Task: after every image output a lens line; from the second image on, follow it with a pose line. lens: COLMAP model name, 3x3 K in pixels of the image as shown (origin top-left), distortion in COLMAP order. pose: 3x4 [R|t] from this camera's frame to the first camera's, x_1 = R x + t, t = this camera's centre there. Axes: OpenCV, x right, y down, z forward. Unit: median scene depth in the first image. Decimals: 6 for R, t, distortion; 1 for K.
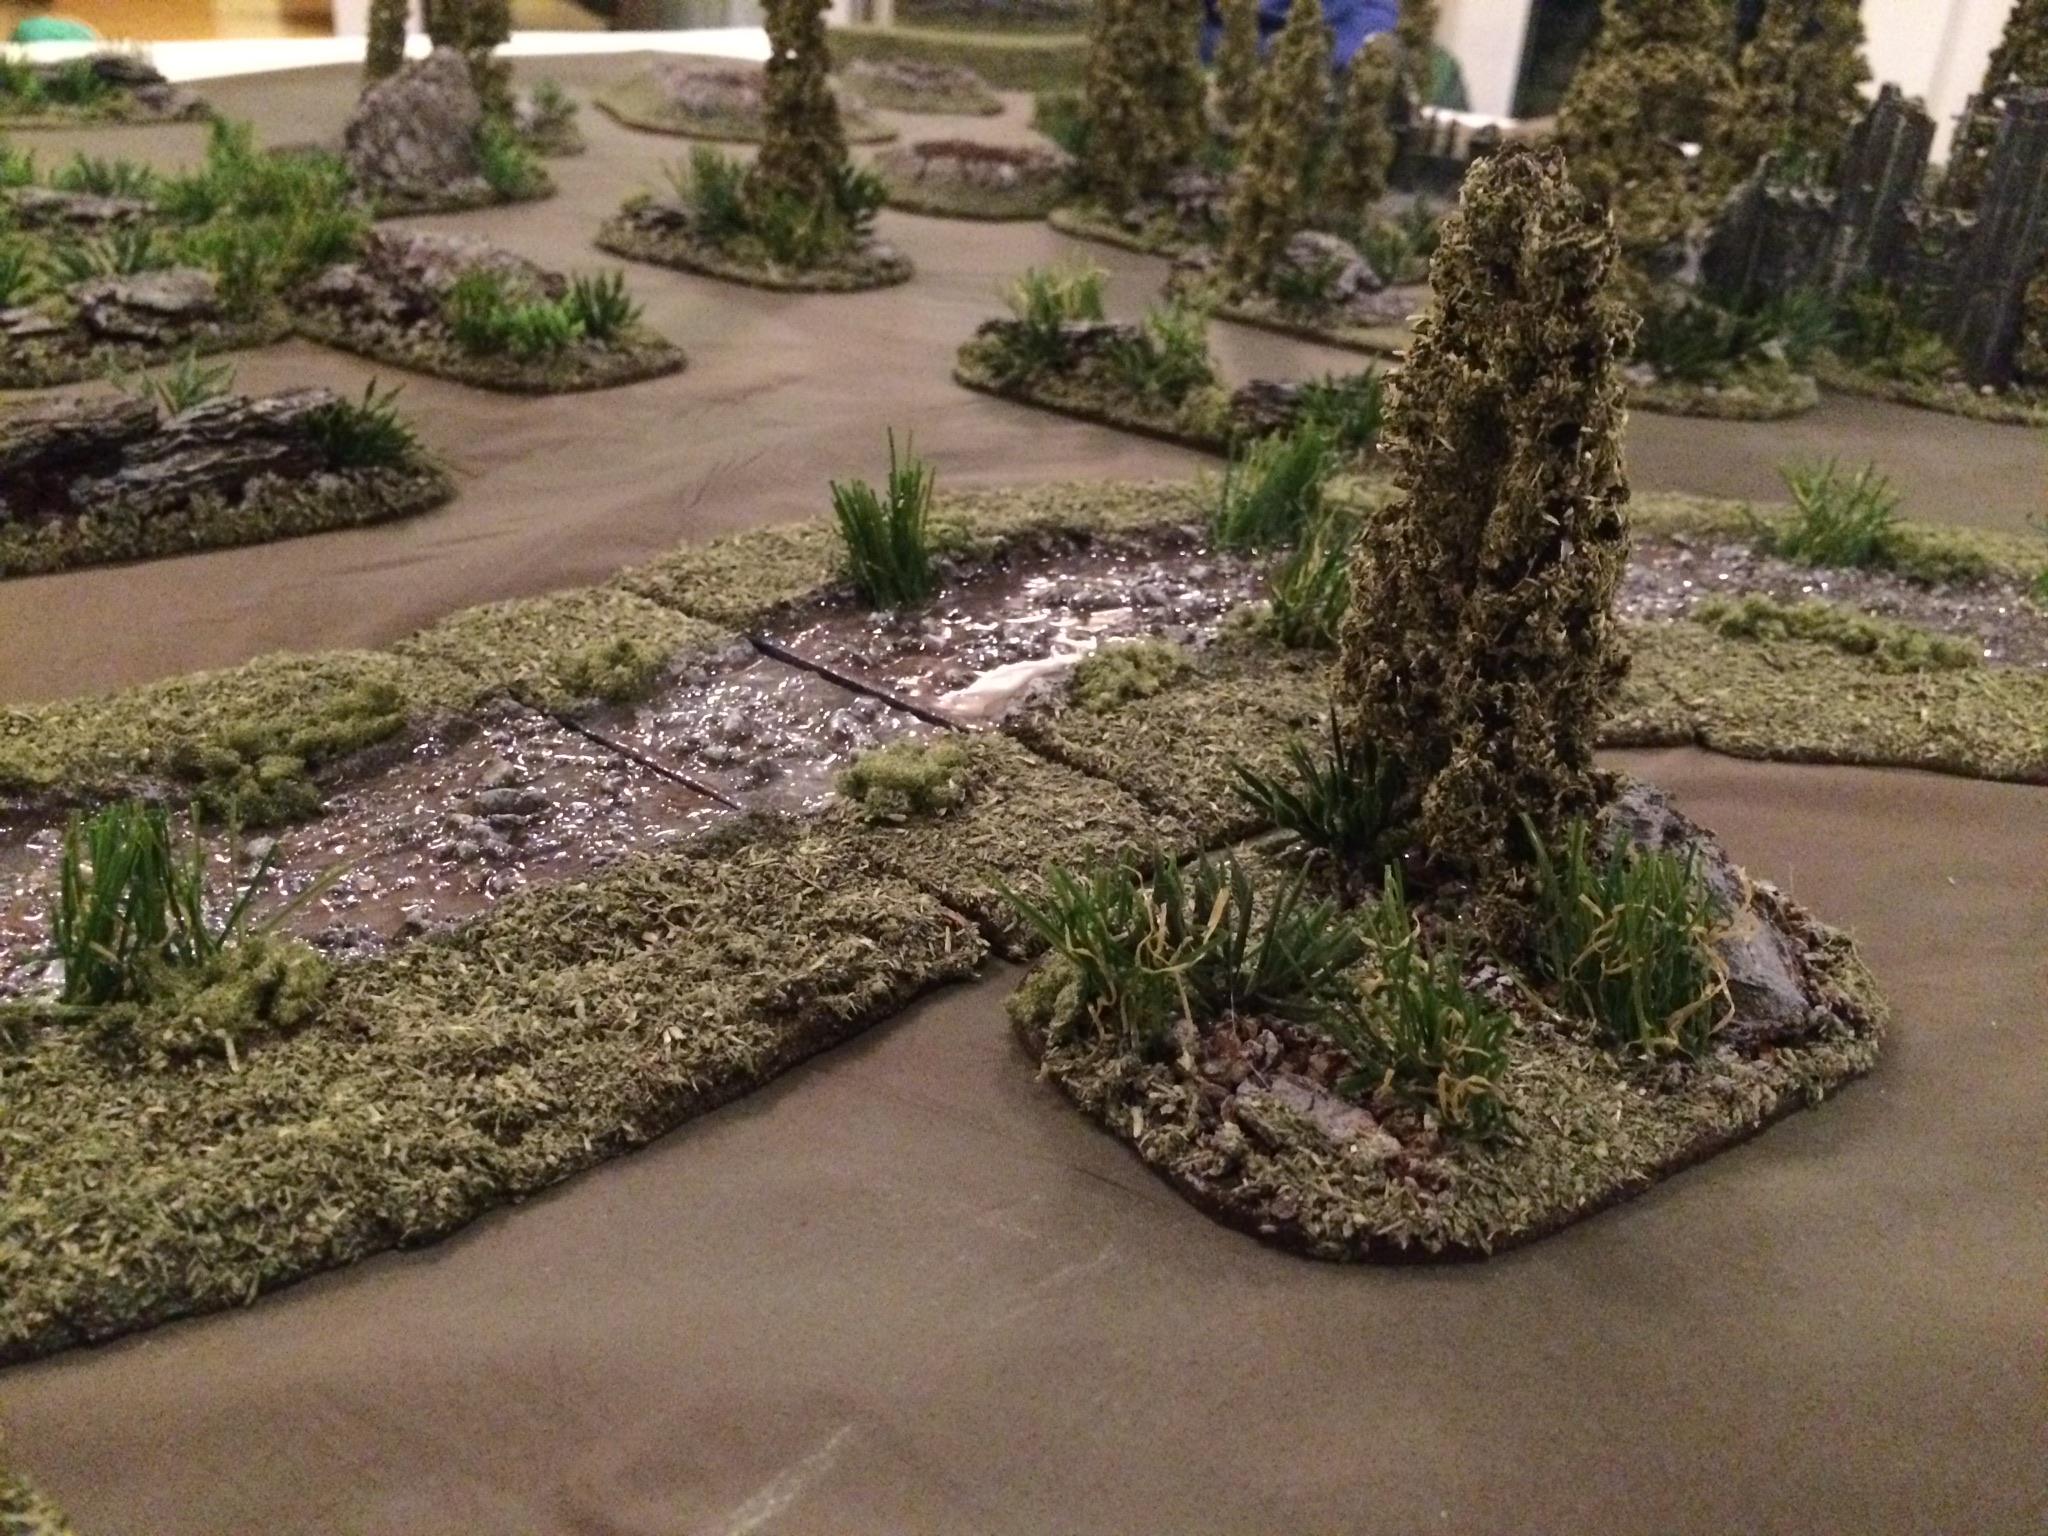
lens RADIAL K [[1754.7, 0, 1024.0], [0, 1754.7, 768.0], [0, 0, 1]] dist [0.081419, -0.127197]
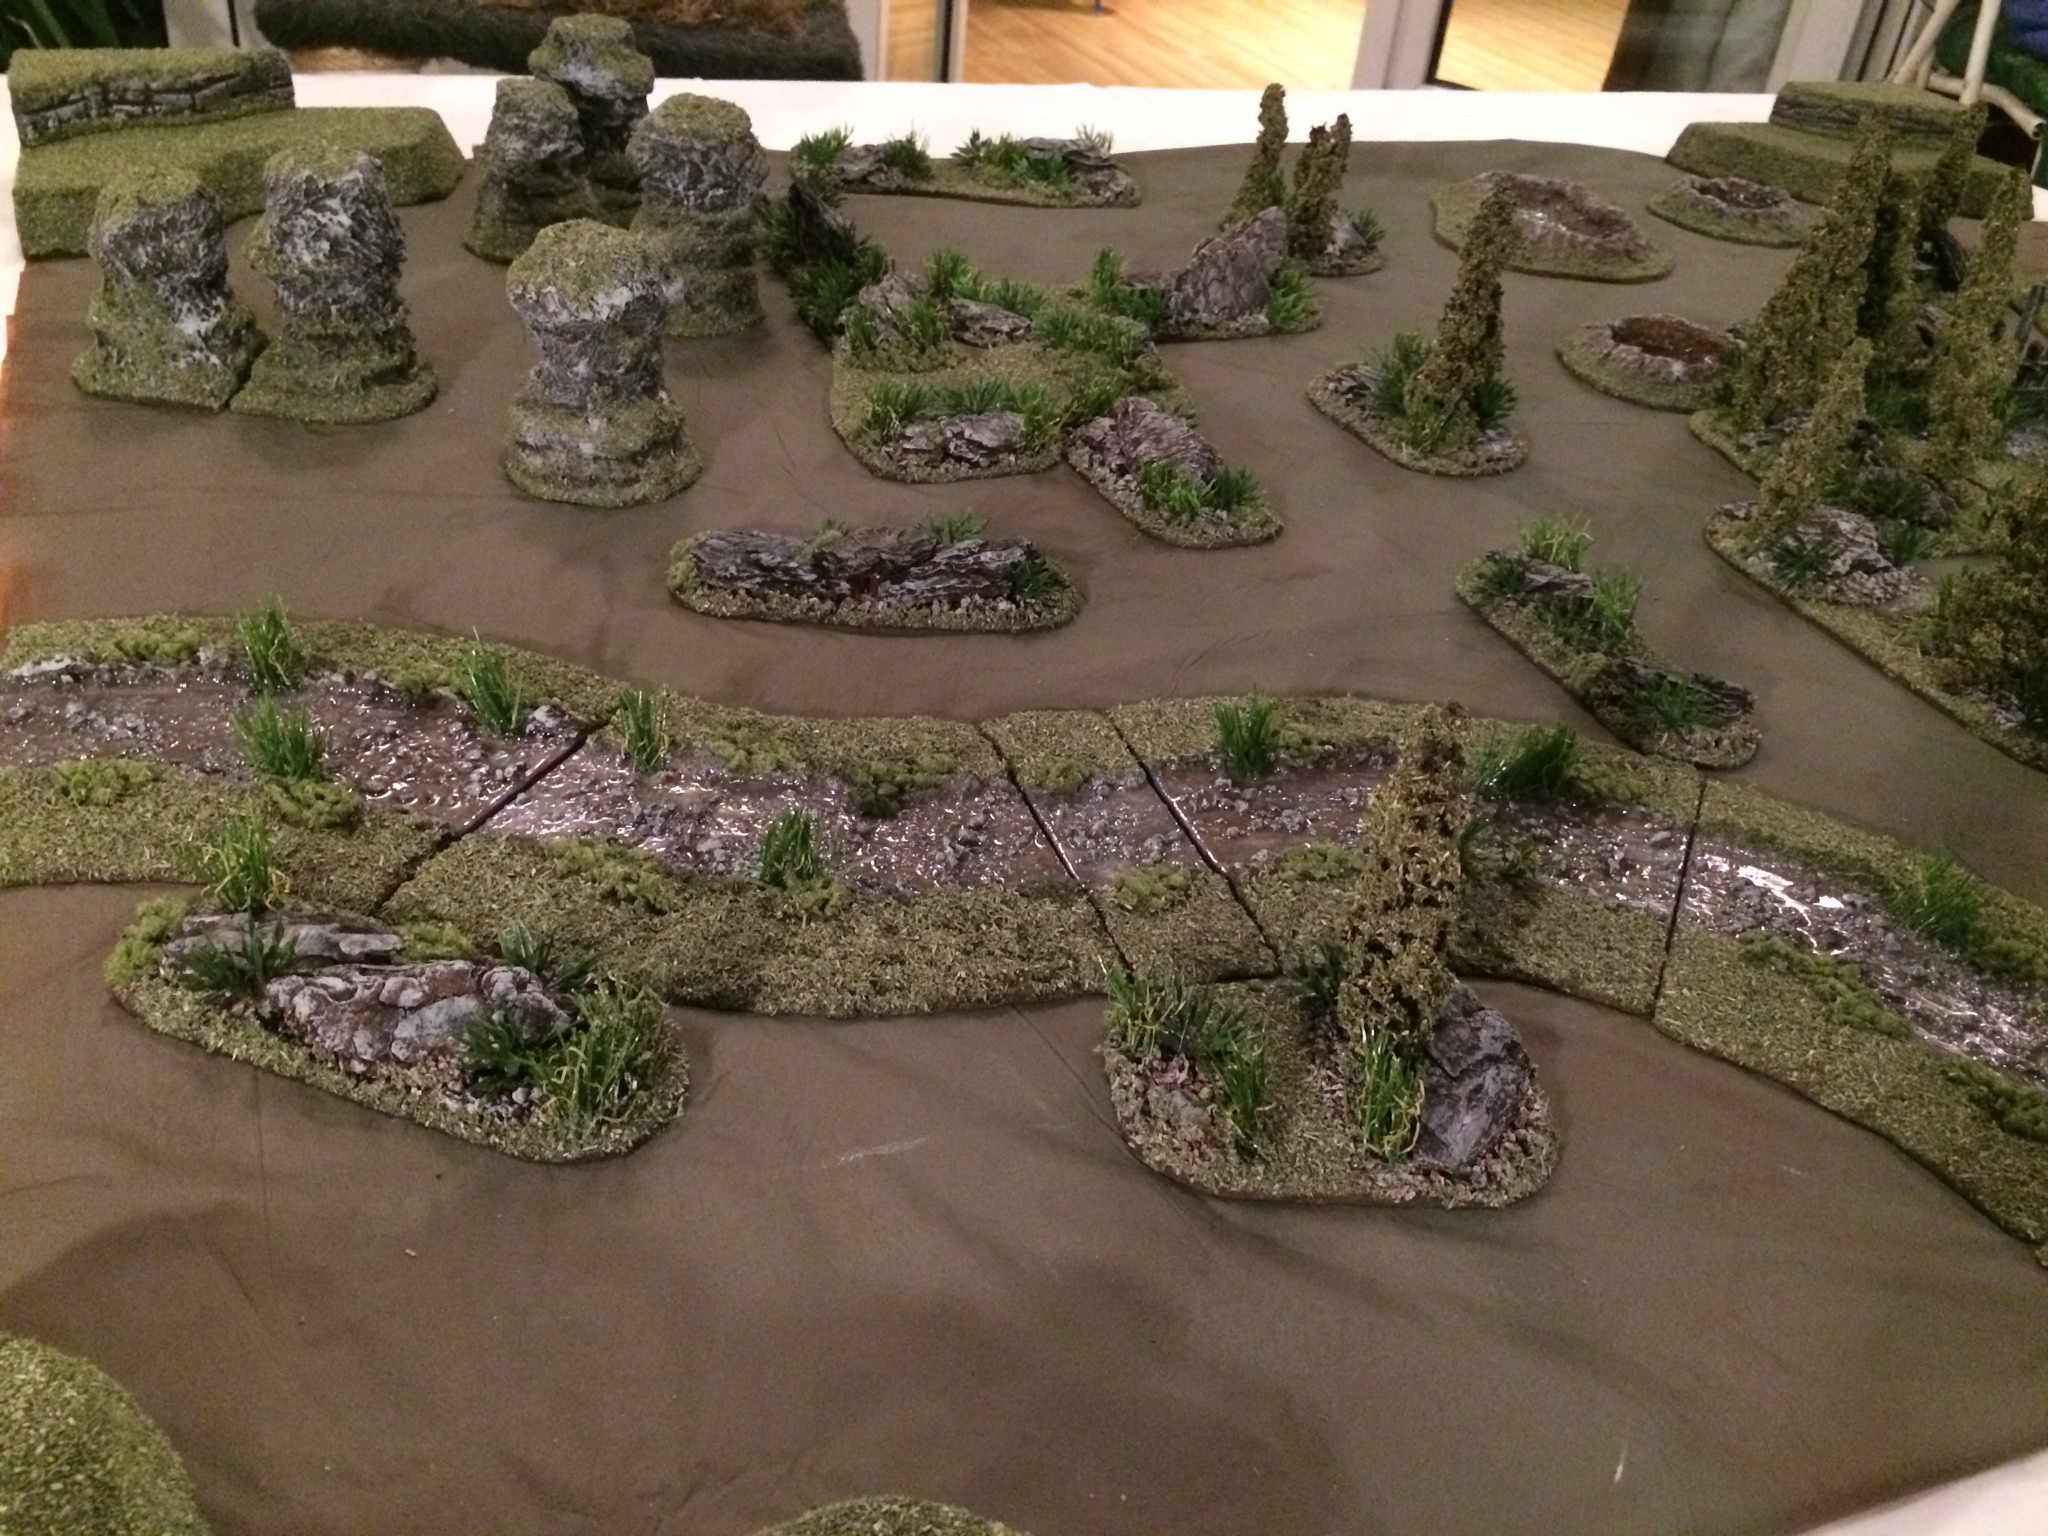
lens RADIAL K [[1754.7, 0, 1024.0], [0, 1754.7, 768.0], [0, 0, 1]] dist [0.081419, -0.127197]
pose [[0.848010, 0.299817, -0.437022, 0.375419], [-0.265571, 0.953995, 0.139163, -0.212298], [0.458640, -0.001952, 0.888620, -0.477842]]
